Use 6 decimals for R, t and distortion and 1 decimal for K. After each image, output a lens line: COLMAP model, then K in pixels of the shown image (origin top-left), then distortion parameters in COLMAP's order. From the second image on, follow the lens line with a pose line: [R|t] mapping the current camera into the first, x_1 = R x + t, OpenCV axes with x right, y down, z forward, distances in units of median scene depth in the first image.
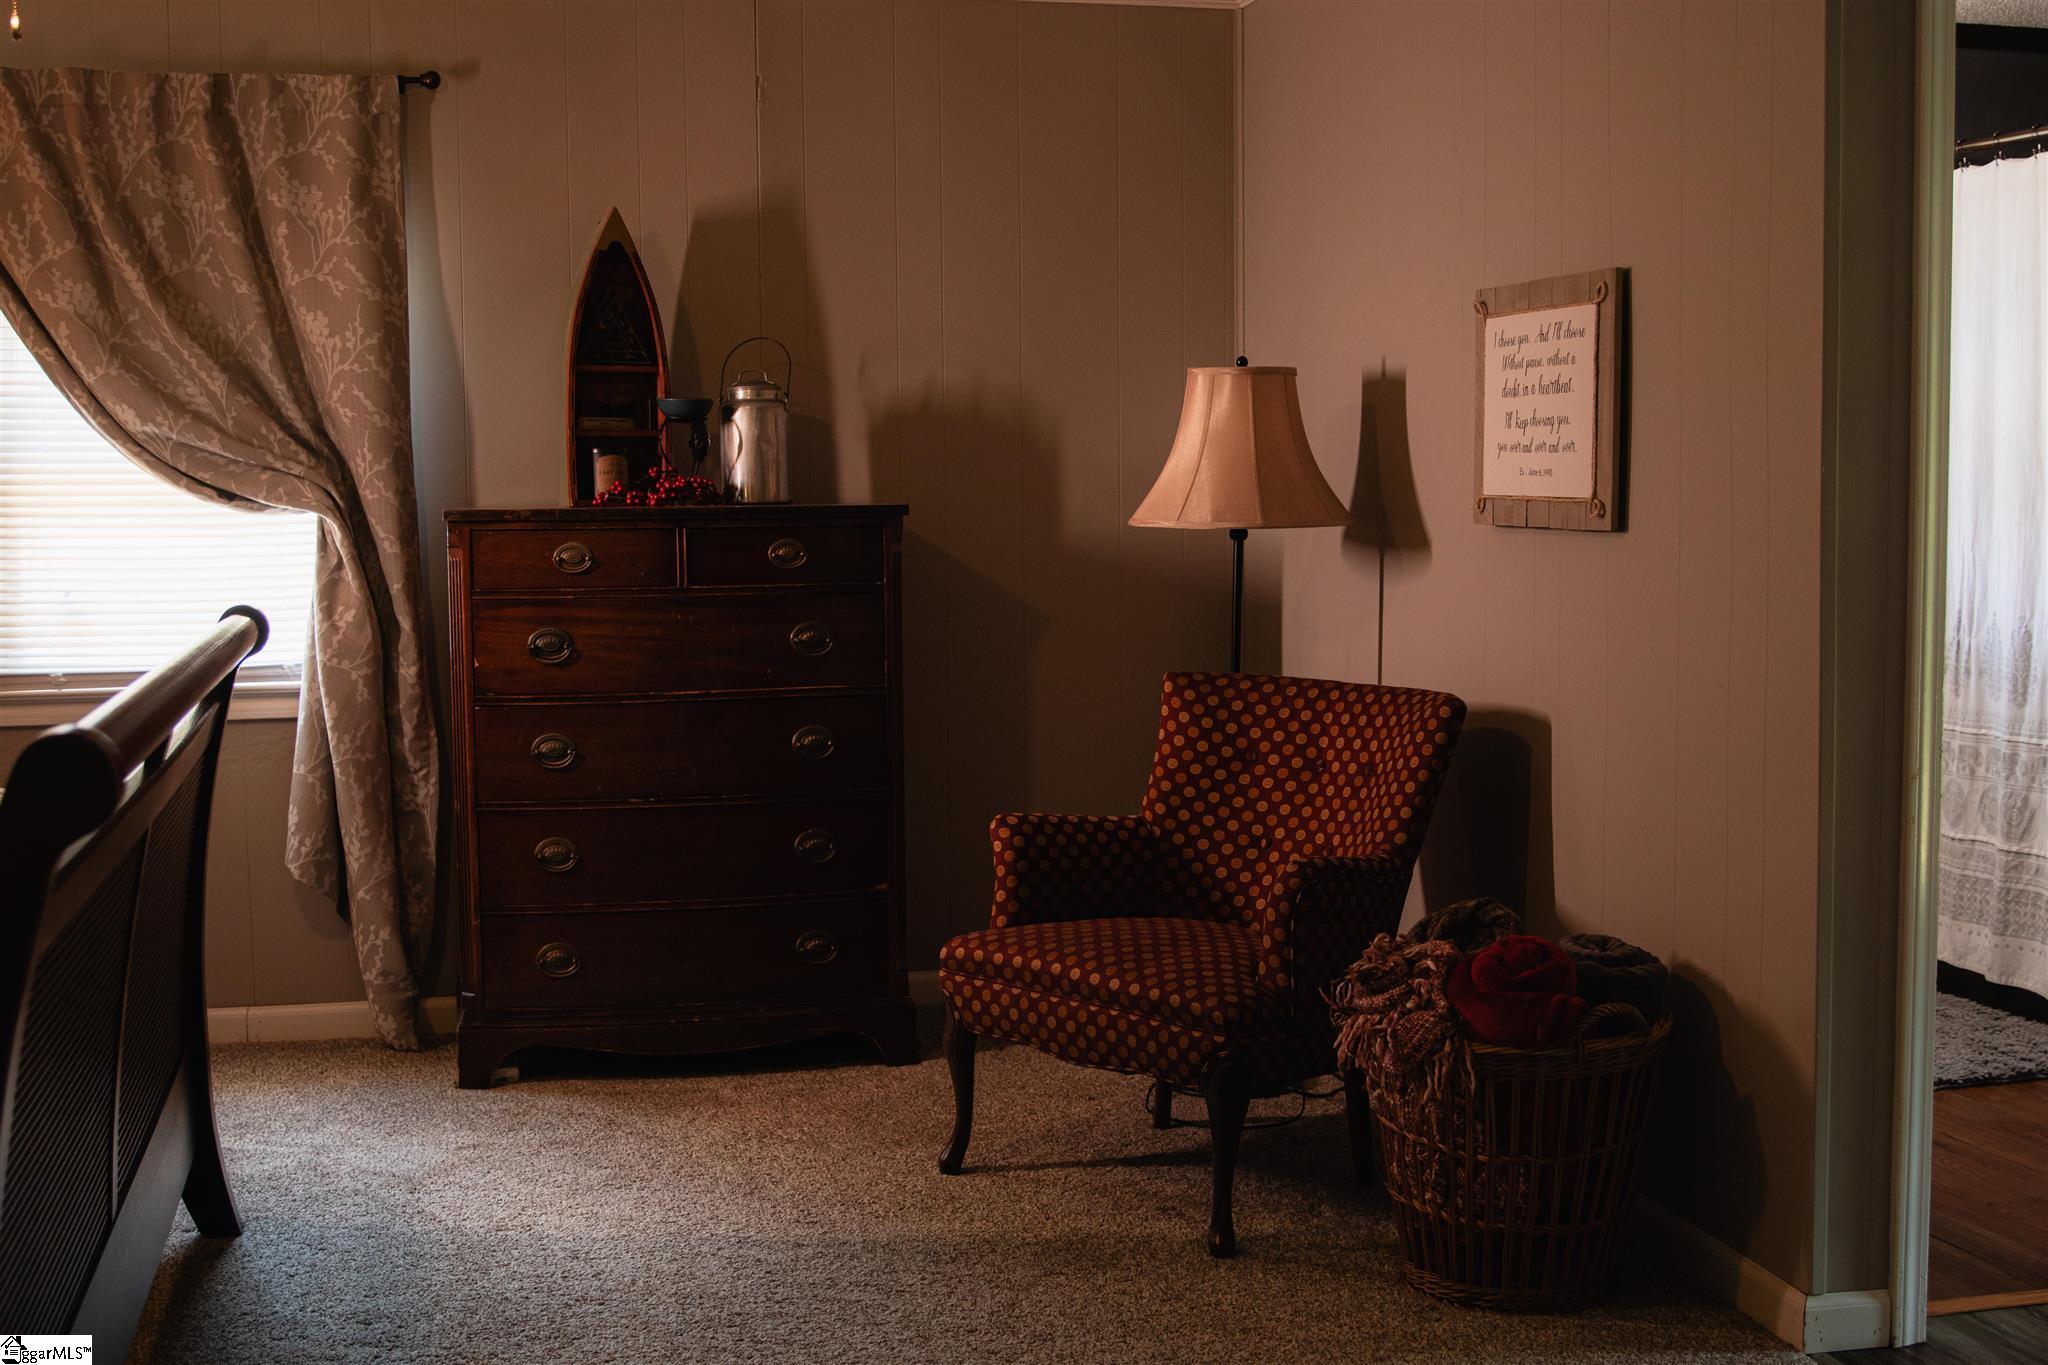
lens RADIAL K [[2413.8, 0, 1025.9], [0, 2413.8, 673.3], [0, 0, 1]] dist [-0.077862, 0.000000]
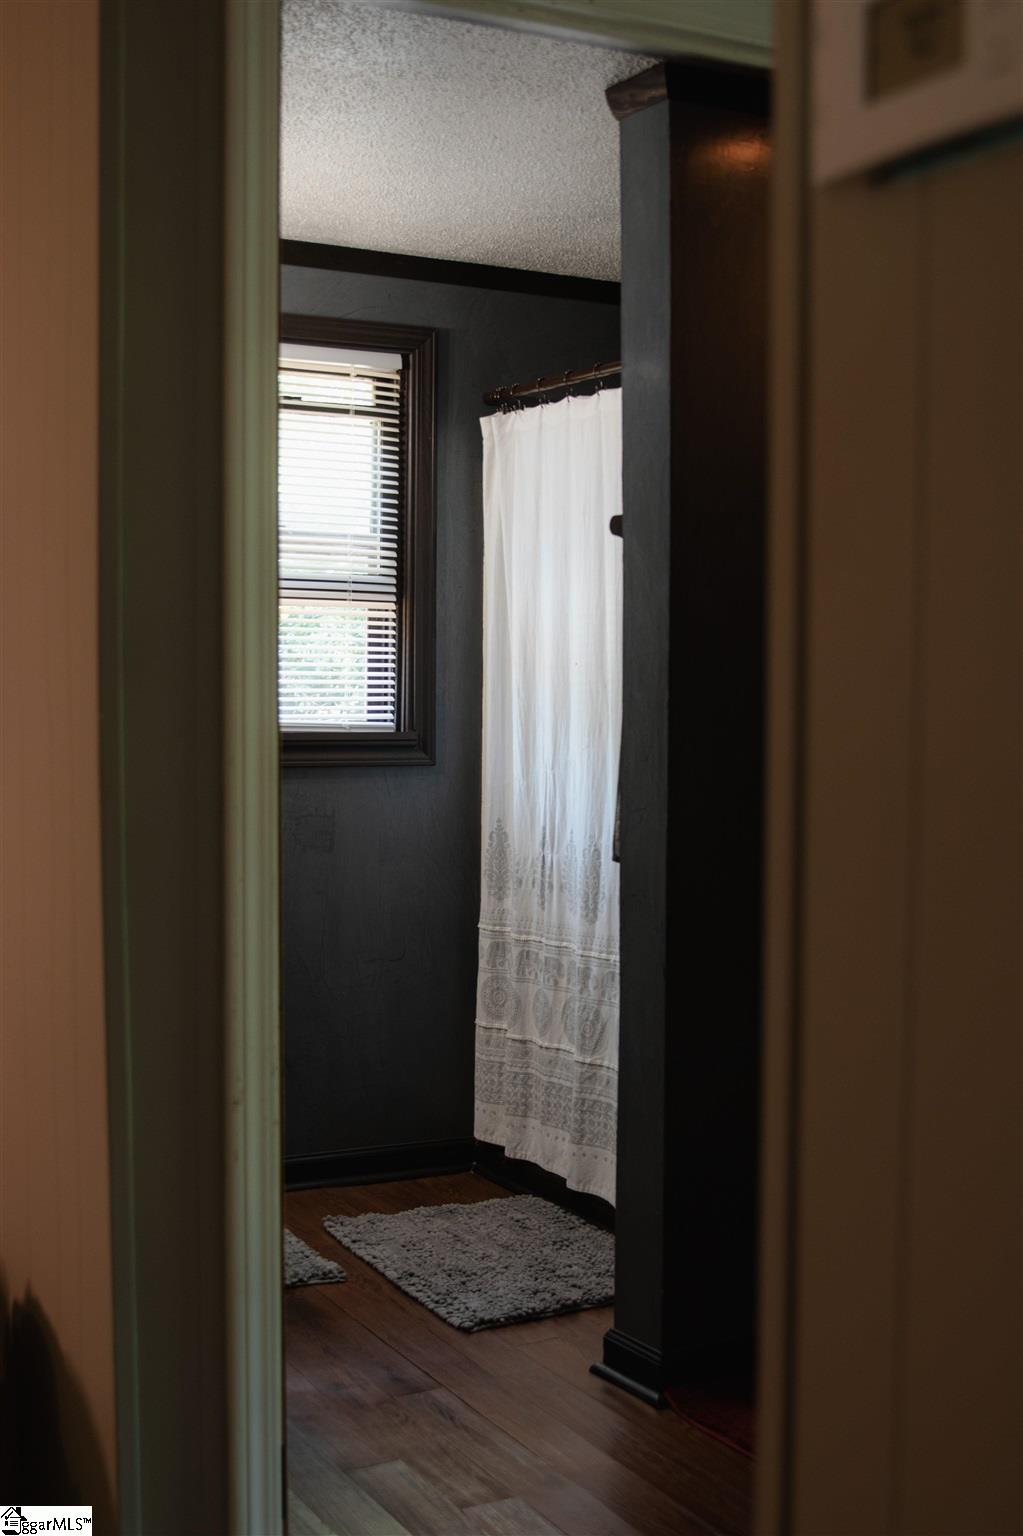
lens RADIAL K [[1810.3, 0, 510.9], [0, 1810.3, 765.6], [0, 0, 1]] dist [-0.077862, 0.000000]
pose [[0.971672, -0.005540, 0.236270, 0.192045], [0.013203, 0.999436, -0.030866, -0.029328], [-0.235965, 0.033111, 0.971197, 0.234950]]
